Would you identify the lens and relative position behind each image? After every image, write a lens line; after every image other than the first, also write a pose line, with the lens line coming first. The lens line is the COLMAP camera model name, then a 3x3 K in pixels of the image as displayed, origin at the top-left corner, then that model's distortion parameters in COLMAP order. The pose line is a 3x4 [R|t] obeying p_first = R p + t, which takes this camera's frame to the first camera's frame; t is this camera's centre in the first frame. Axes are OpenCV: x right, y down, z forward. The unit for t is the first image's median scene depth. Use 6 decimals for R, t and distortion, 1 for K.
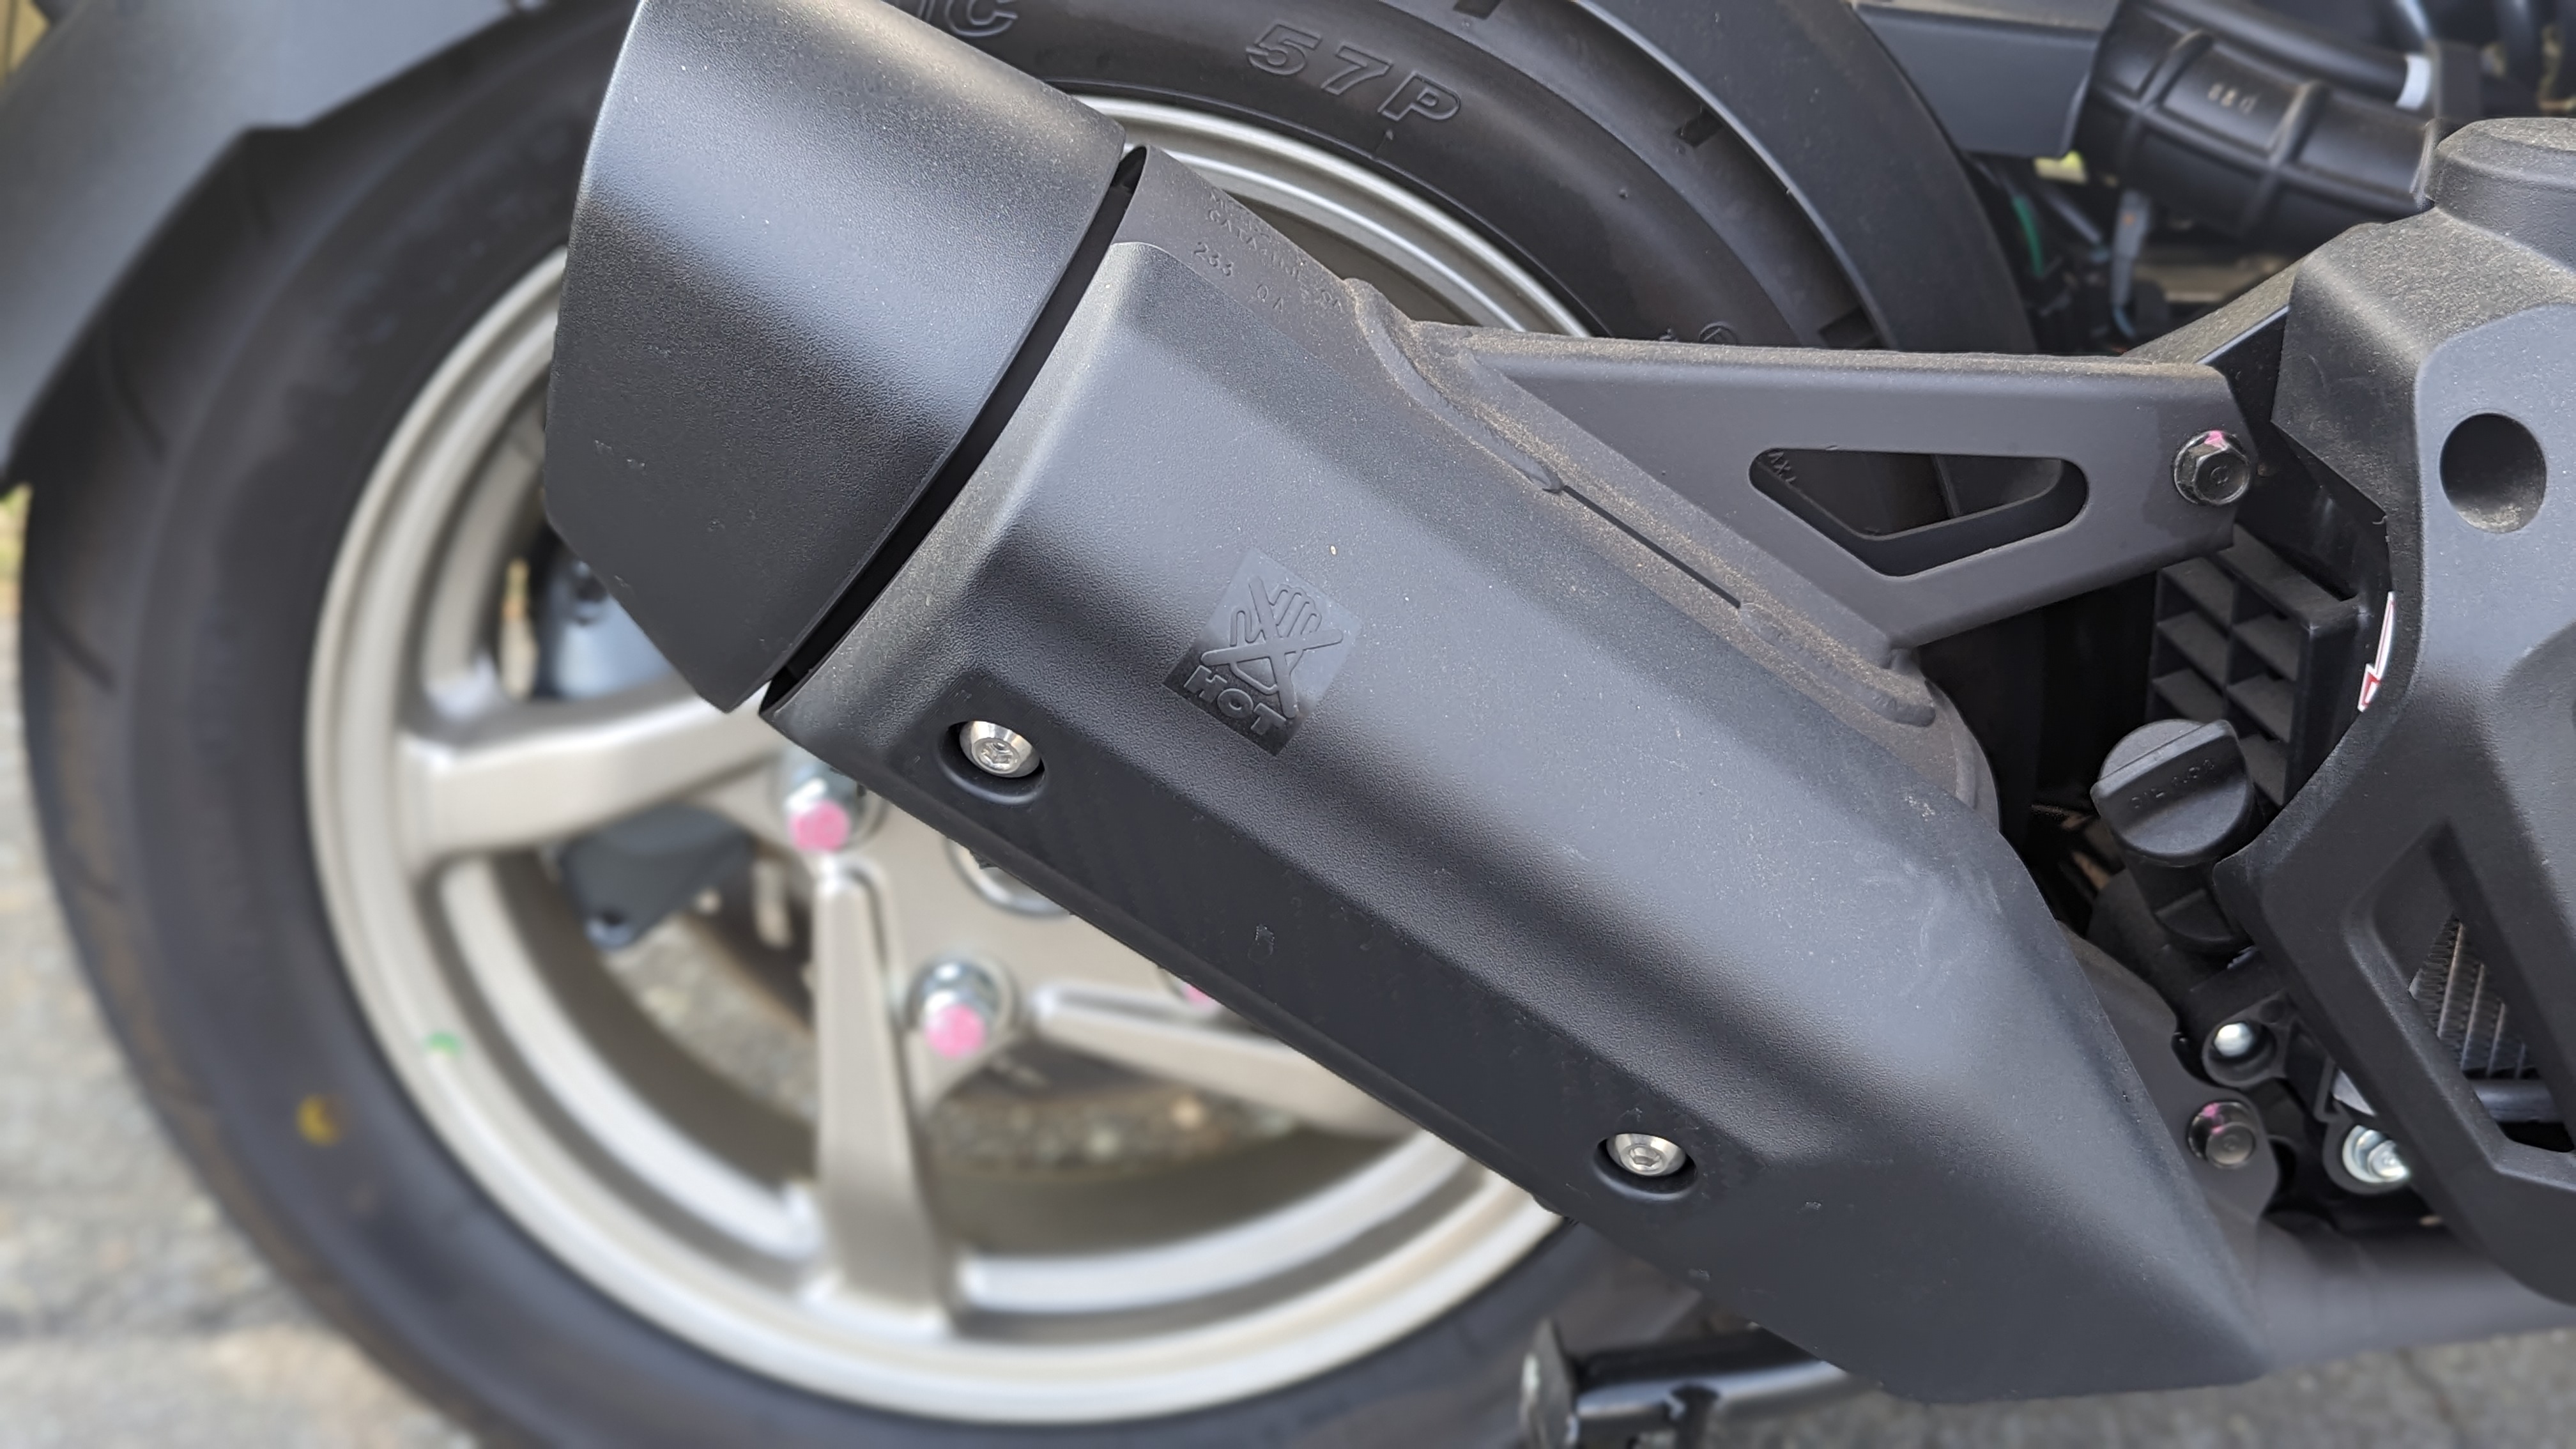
lens RADIAL K [[2457.2, 0, 1231.9], [0, 2457.2, 663.0], [0, 0, 1]] dist [0.007886, -0.010103]
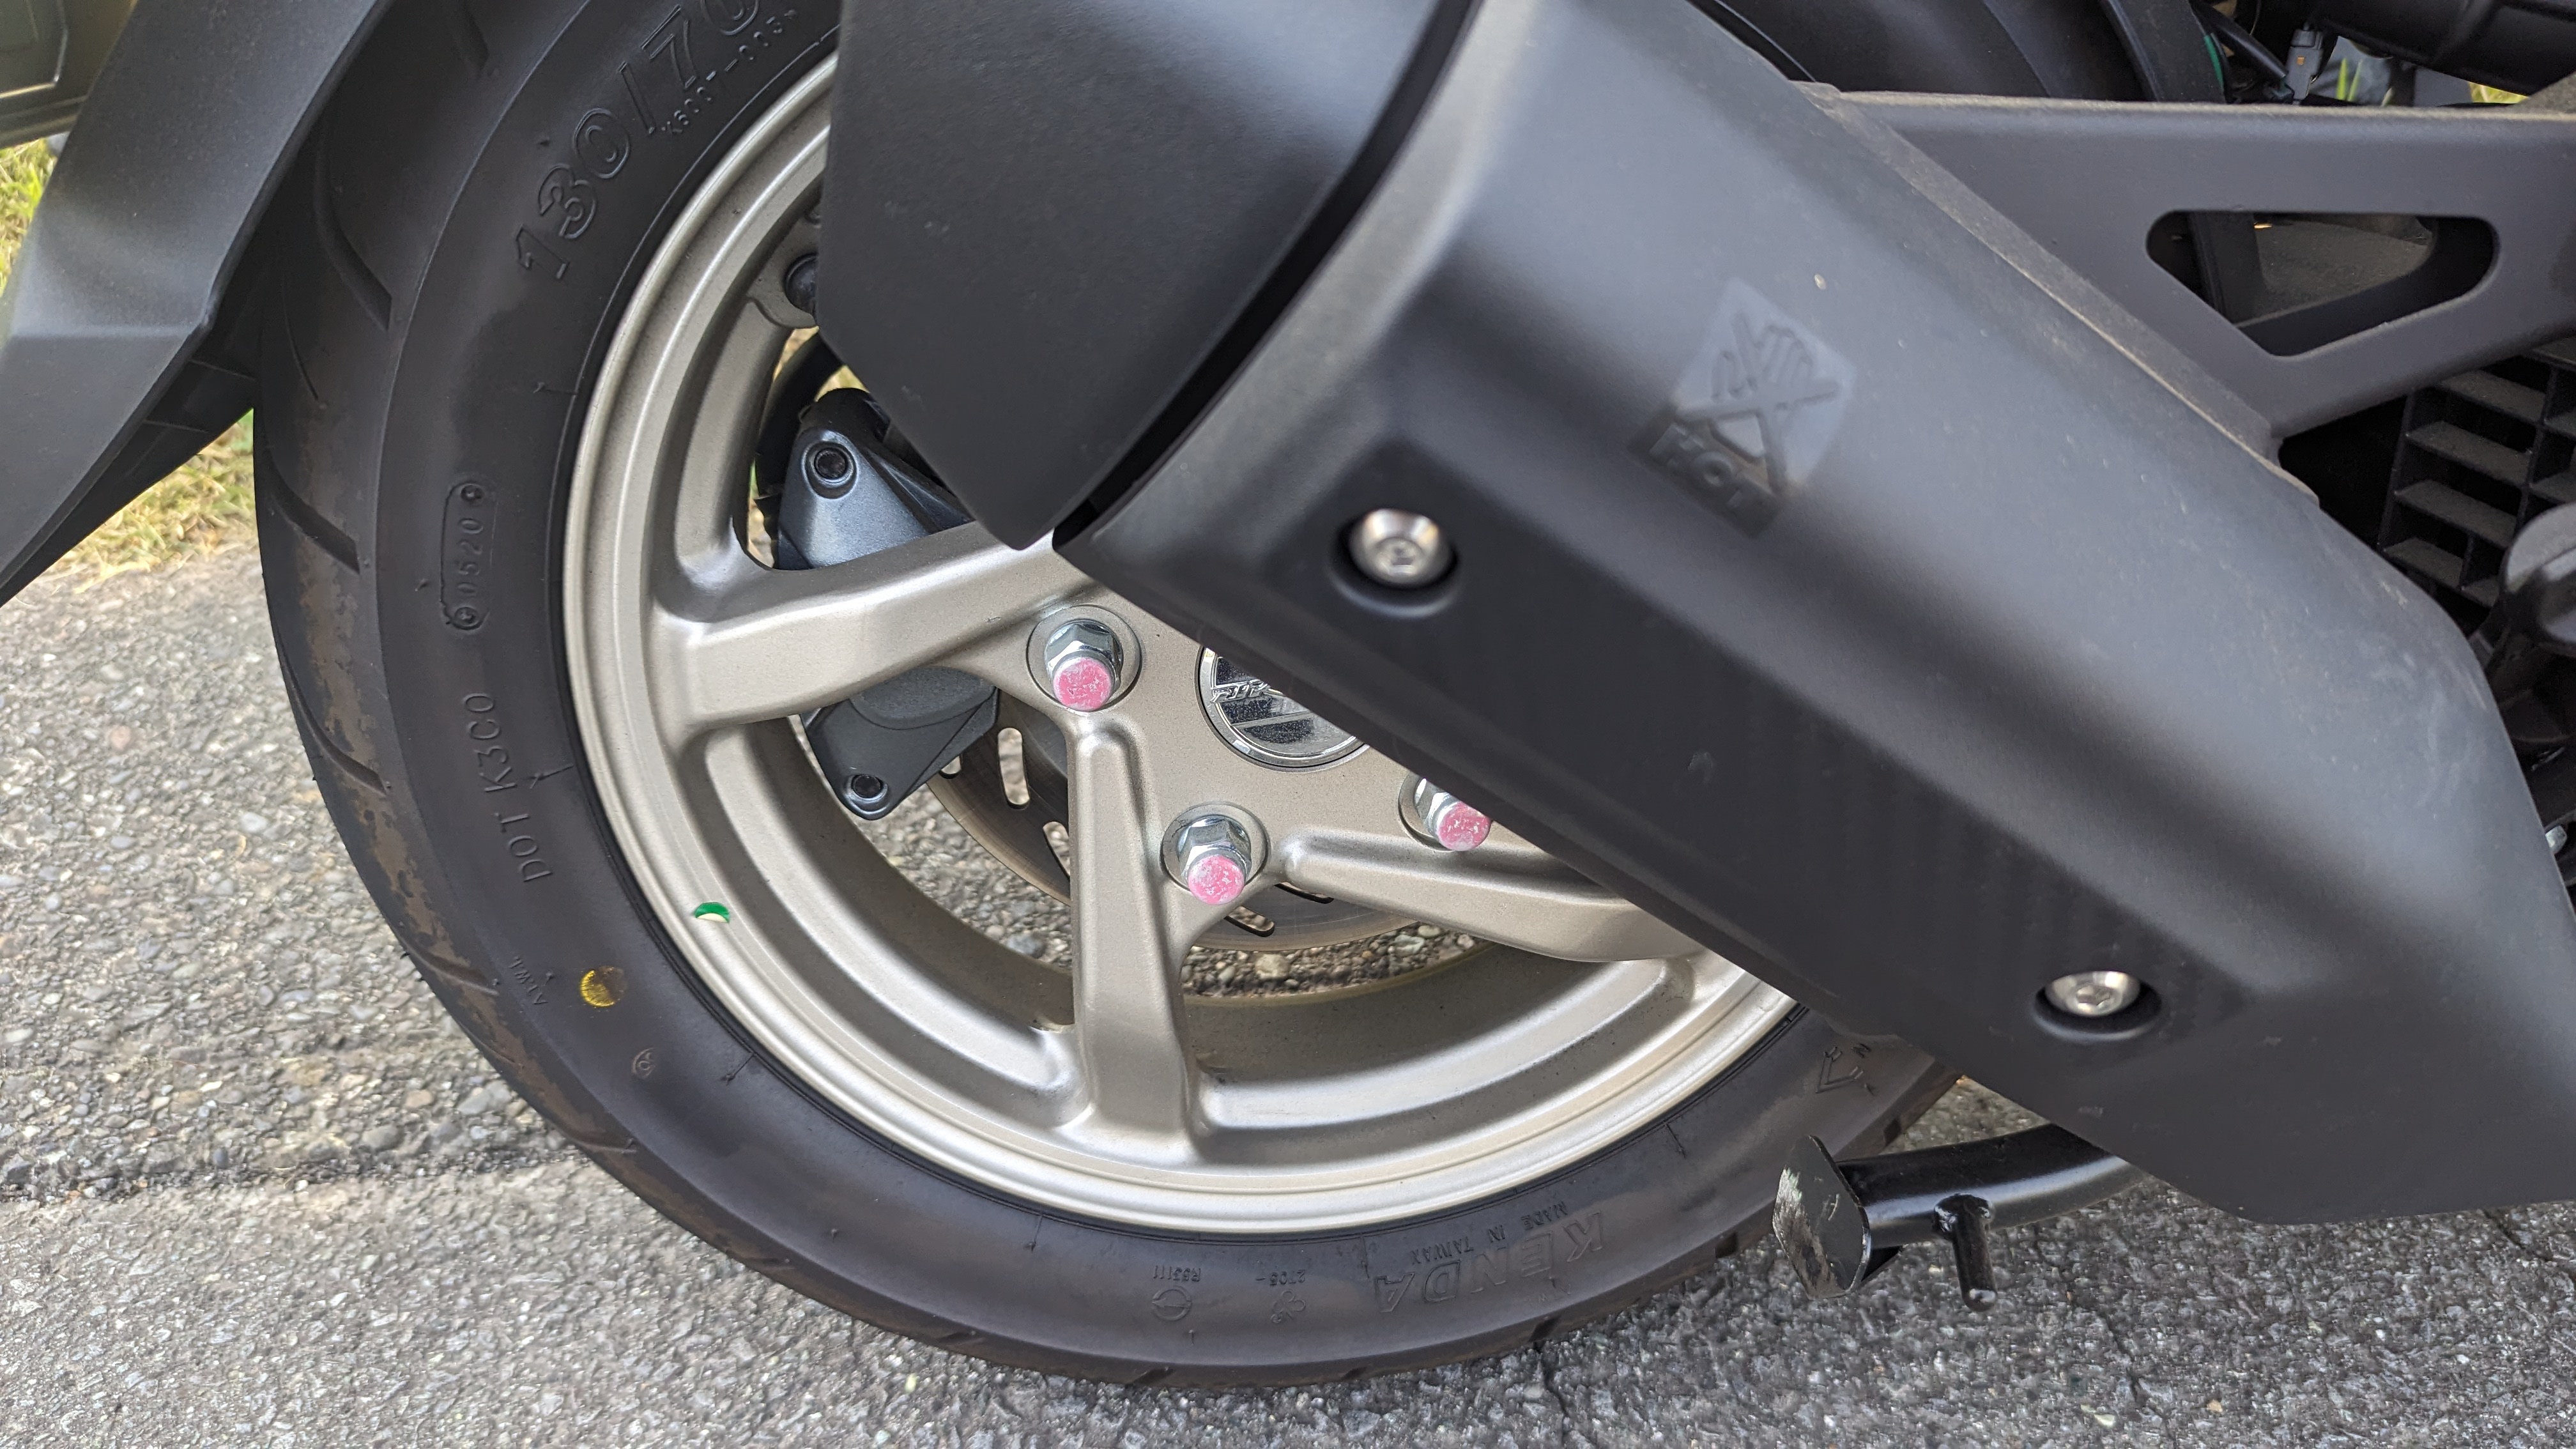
lens RADIAL K [[1822.0, 0, 1288.0], [0, 1822.0, 724.5], [0, 0, 1]] dist [0.007313, -0.003170]
pose [[0.999181, -0.036042, 0.018372, -0.105978], [0.034625, 0.996779, 0.072343, 0.035210], [-0.020920, -0.071648, 0.997211, 0.276767]]
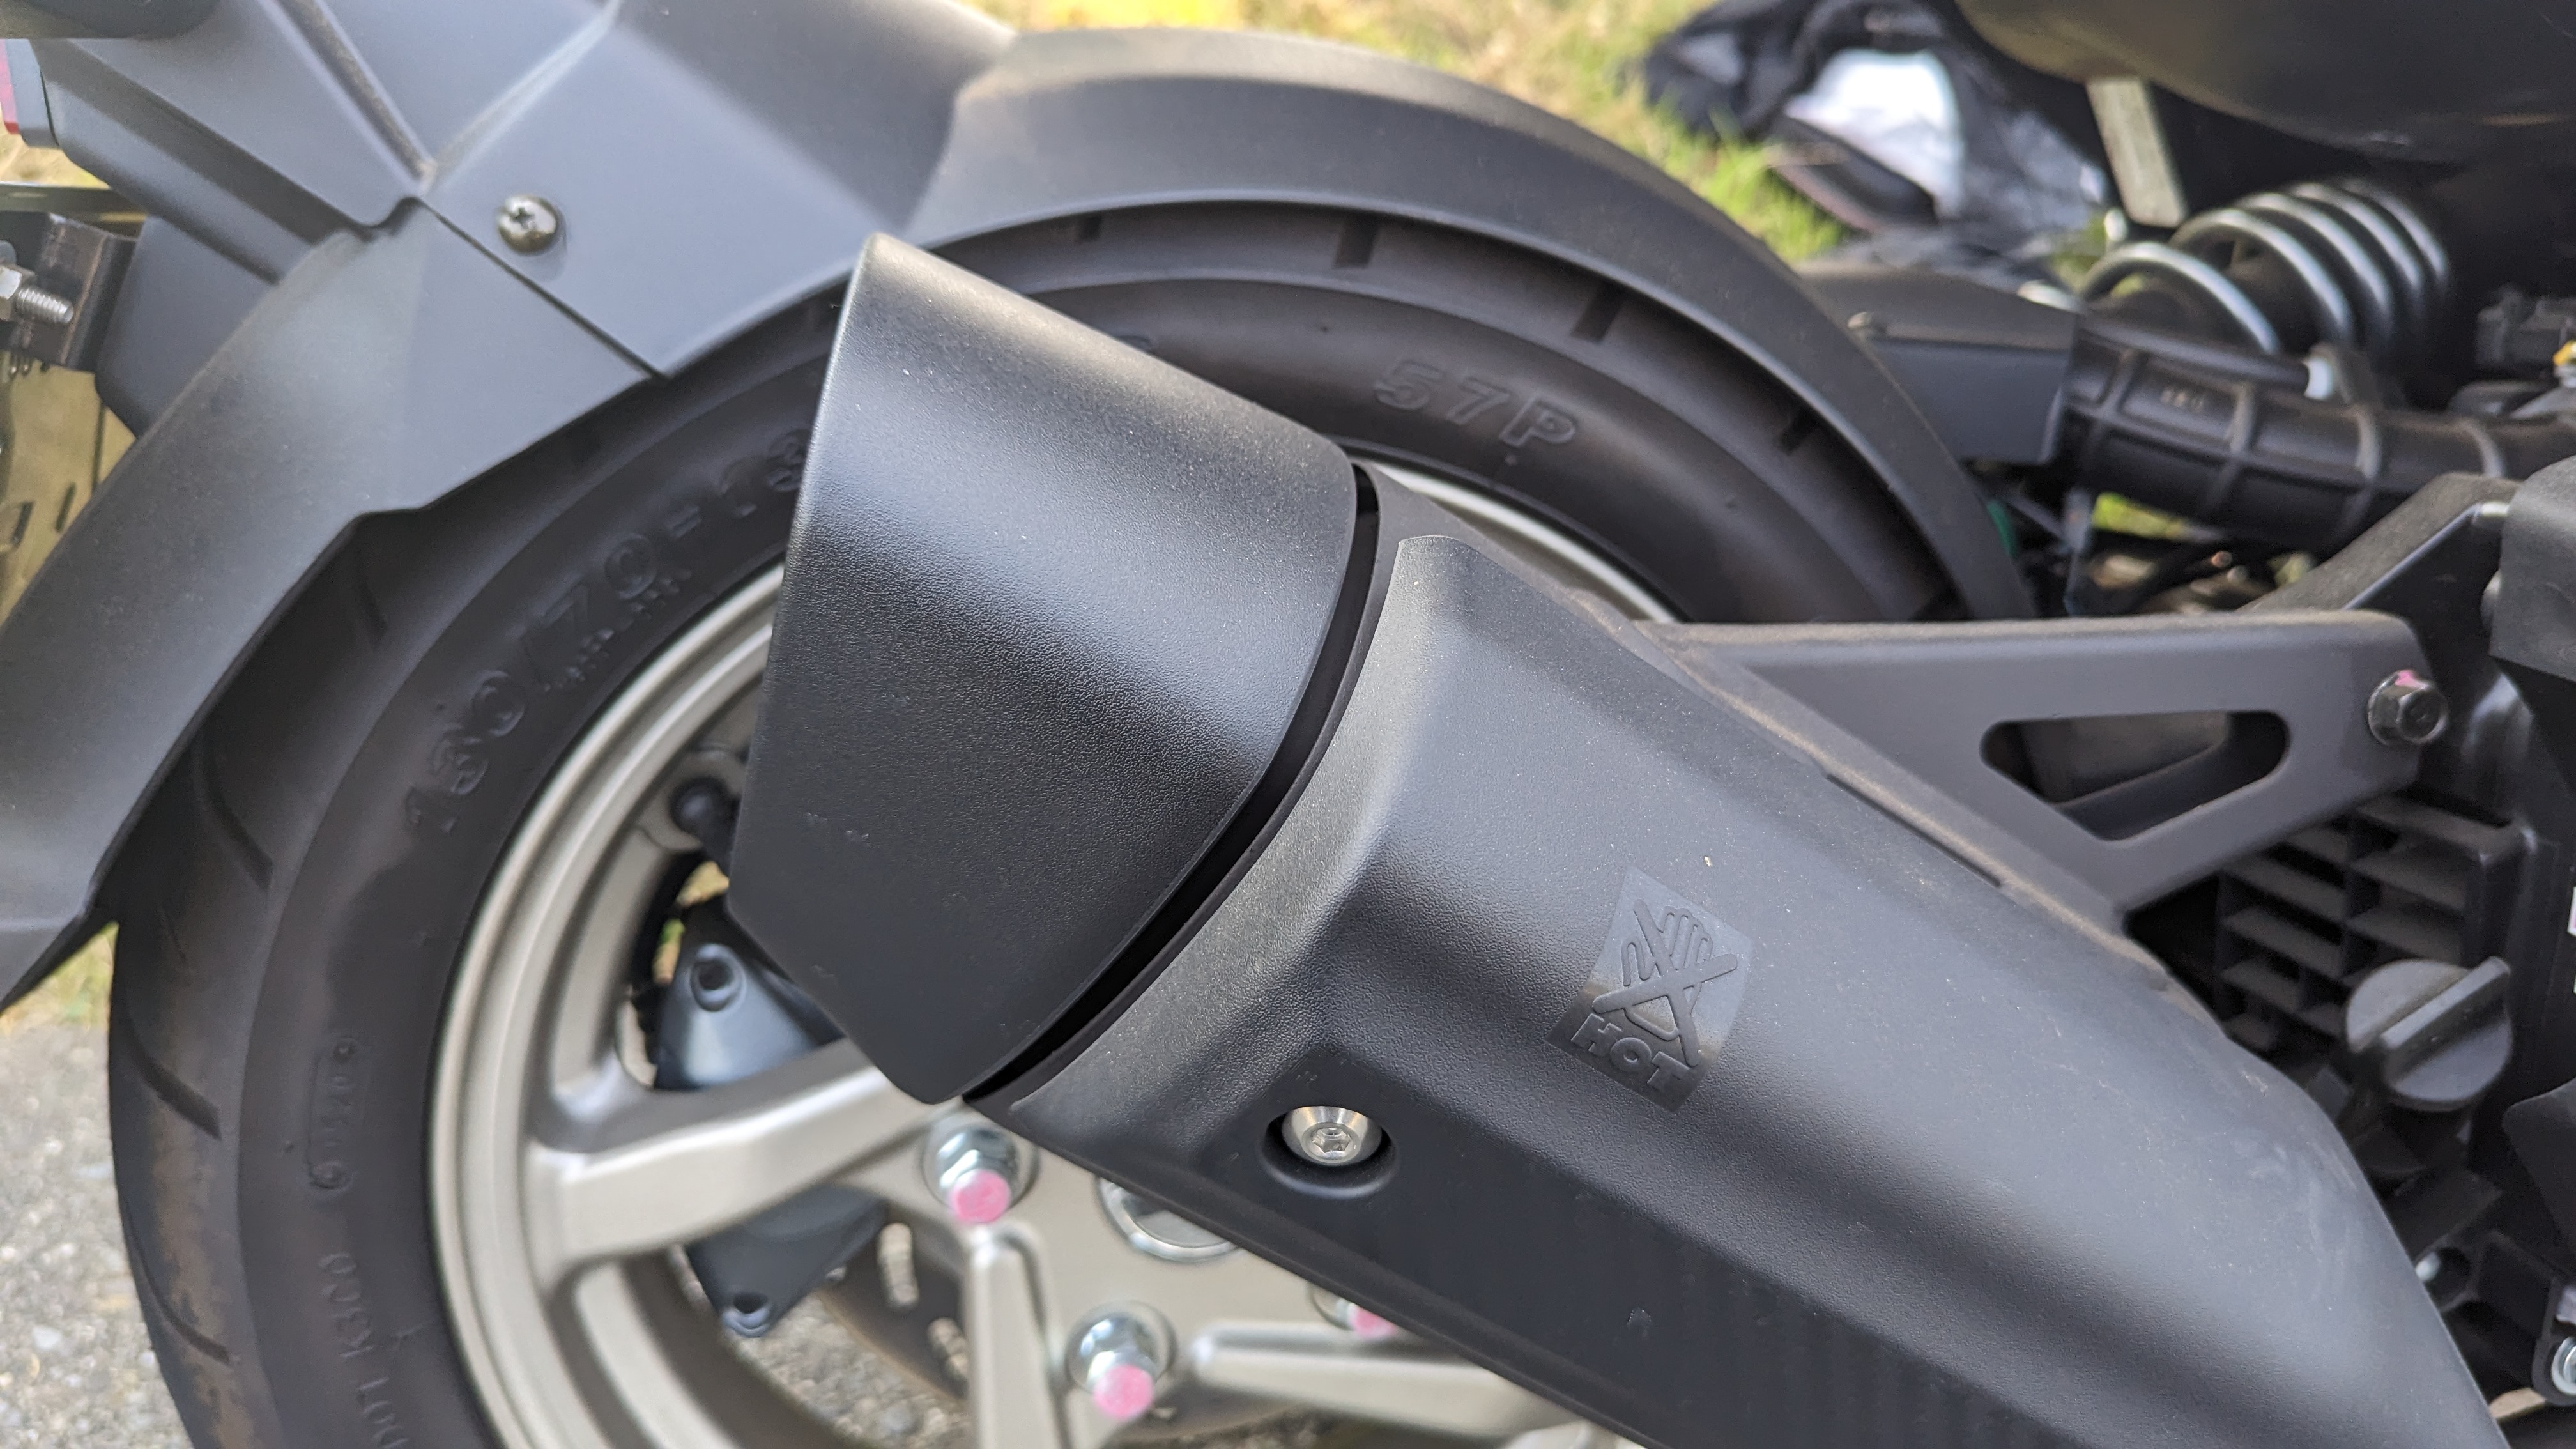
lens RADIAL K [[1841.6, 0, 1288.0], [0, 1841.6, 724.5], [0, 0, 1]] dist [-0.009061, -0.005642]
pose [[0.990541, -0.079647, 0.111740, -0.122244], [0.093220, 0.988139, -0.122031, -0.020170], [-0.100695, 0.131293, 0.986216, 0.261562]]
